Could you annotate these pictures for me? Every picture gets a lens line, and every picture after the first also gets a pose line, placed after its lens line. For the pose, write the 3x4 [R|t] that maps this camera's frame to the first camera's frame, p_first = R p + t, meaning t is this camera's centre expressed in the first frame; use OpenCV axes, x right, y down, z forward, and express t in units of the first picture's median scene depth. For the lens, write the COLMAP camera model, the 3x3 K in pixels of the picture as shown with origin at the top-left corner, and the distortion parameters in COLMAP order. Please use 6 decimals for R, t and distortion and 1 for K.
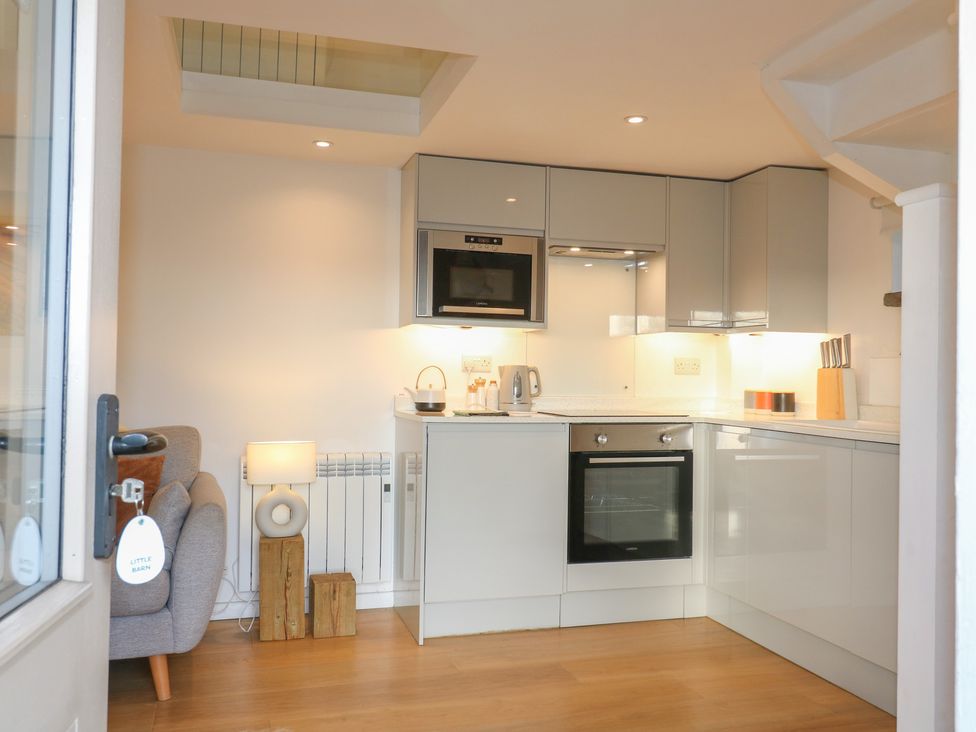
lens RADIAL K [[848.1, 0, 484.7], [0, 848.1, 365.1], [0, 0, 1]] dist [0.017041, 0.005825]
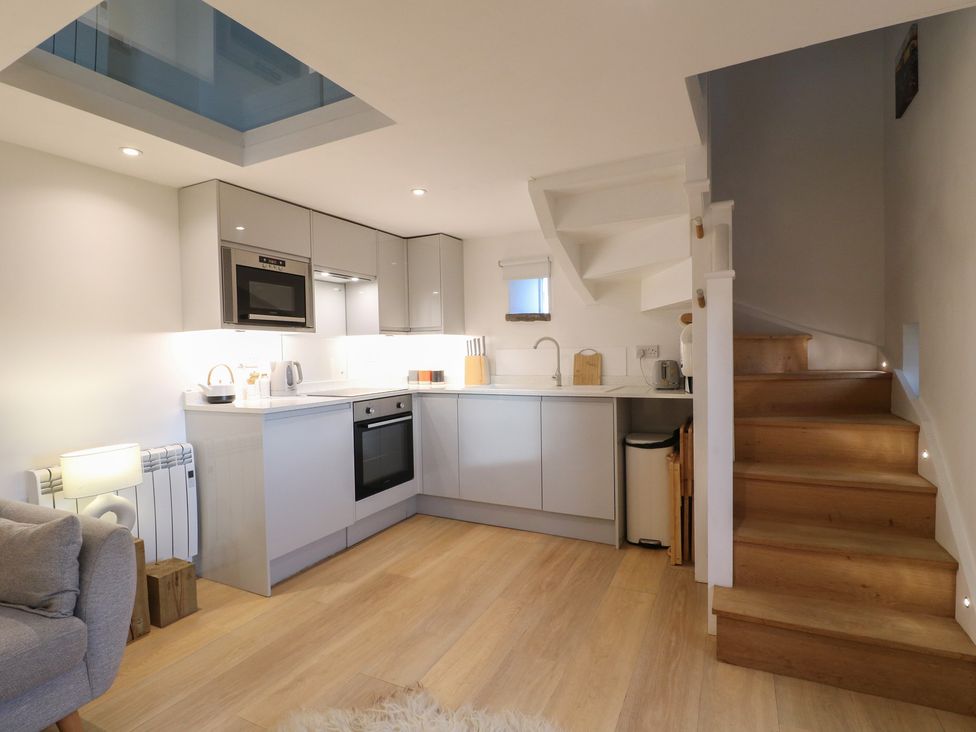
lens RADIAL K [[512.2, 0, 488.8], [0, 512.2, 368.9], [0, 0, 1]] dist [-0.001996, -0.009168]
pose [[0.687471, -0.051816, 0.724361, -0.328396], [0.021138, 0.998456, 0.051361, -0.021890], [-0.725904, -0.019998, 0.687505, 0.248768]]
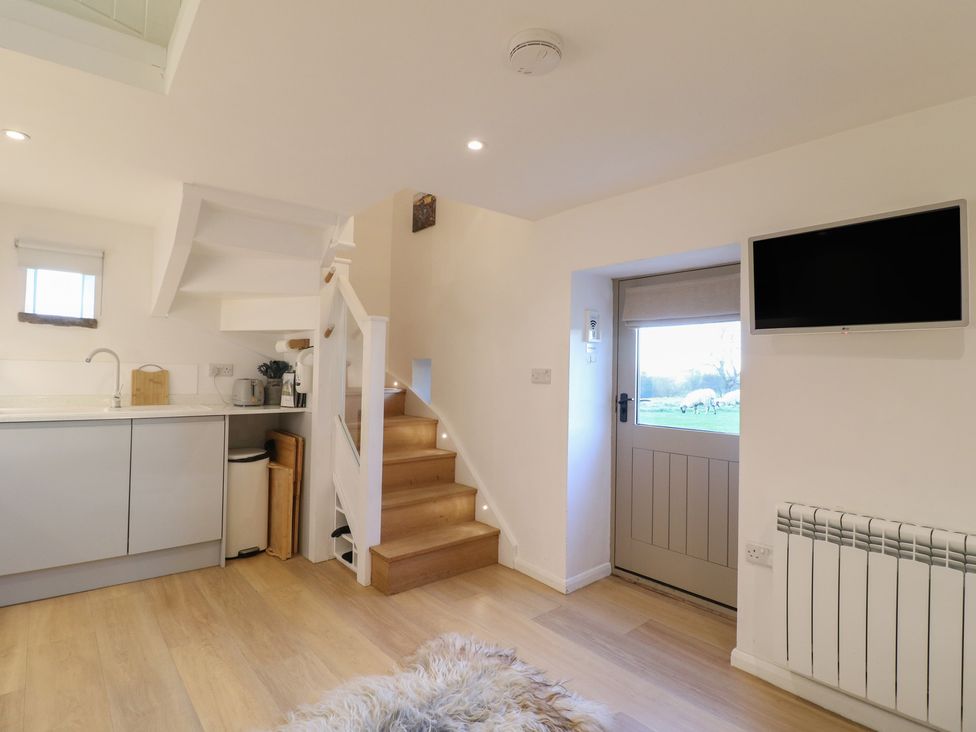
lens RADIAL K [[512.2, 0, 496.9], [0, 512.2, 362.7], [0, 0, 1]] dist [-0.001996, -0.009168]
pose [[-0.419989, -0.006547, 0.907505, -0.523521], [-0.037171, 0.999259, -0.009993, -0.022586], [-0.906767, -0.037930, -0.419921, 0.601143]]
